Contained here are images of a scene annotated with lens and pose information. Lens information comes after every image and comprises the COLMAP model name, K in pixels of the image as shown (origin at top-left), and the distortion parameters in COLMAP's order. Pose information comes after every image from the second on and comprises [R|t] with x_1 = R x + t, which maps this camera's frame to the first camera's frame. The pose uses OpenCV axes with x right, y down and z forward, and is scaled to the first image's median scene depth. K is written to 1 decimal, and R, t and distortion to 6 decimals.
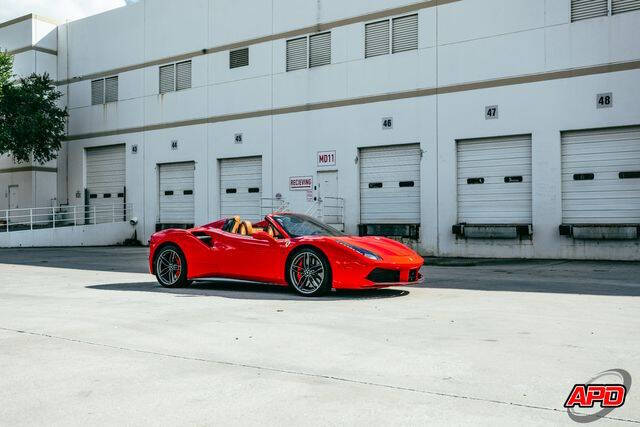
lens RADIAL K [[685.4, 0, 351.6], [0, 685.4, 216.7], [0, 0, 1]] dist [0.011197, 0.011357]
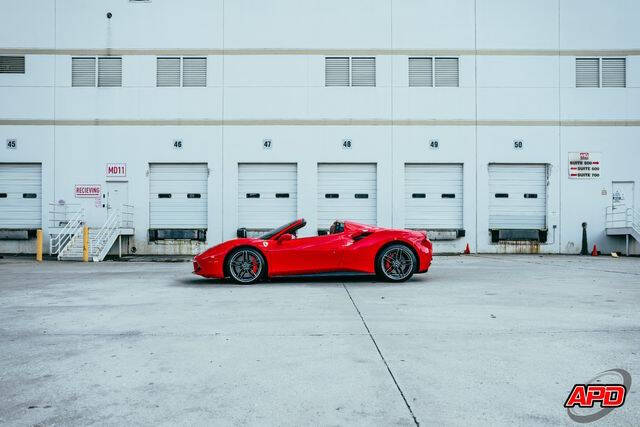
lens RADIAL K [[483.6, 0, 319.1], [0, 483.6, 224.8], [0, 0, 1]] dist [-0.011033, 0.003775]
pose [[0.812559, 0.007155, 0.582834, -0.239847], [-0.008673, 0.999962, -0.000184, 0.001956], [-0.582814, -0.004905, 0.812591, 0.175993]]
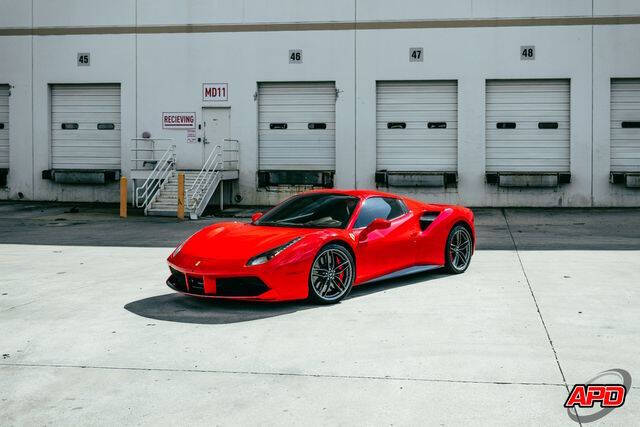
lens RADIAL K [[660.7, 0, 348.7], [0, 660.7, 172.5], [0, 0, 1]] dist [0.014429, -0.001619]
pose [[0.871260, 0.004248, 0.490804, -0.308734], [-0.011250, 0.999873, 0.011317, 0.002375], [-0.490693, -0.015382, 0.871197, 0.227316]]
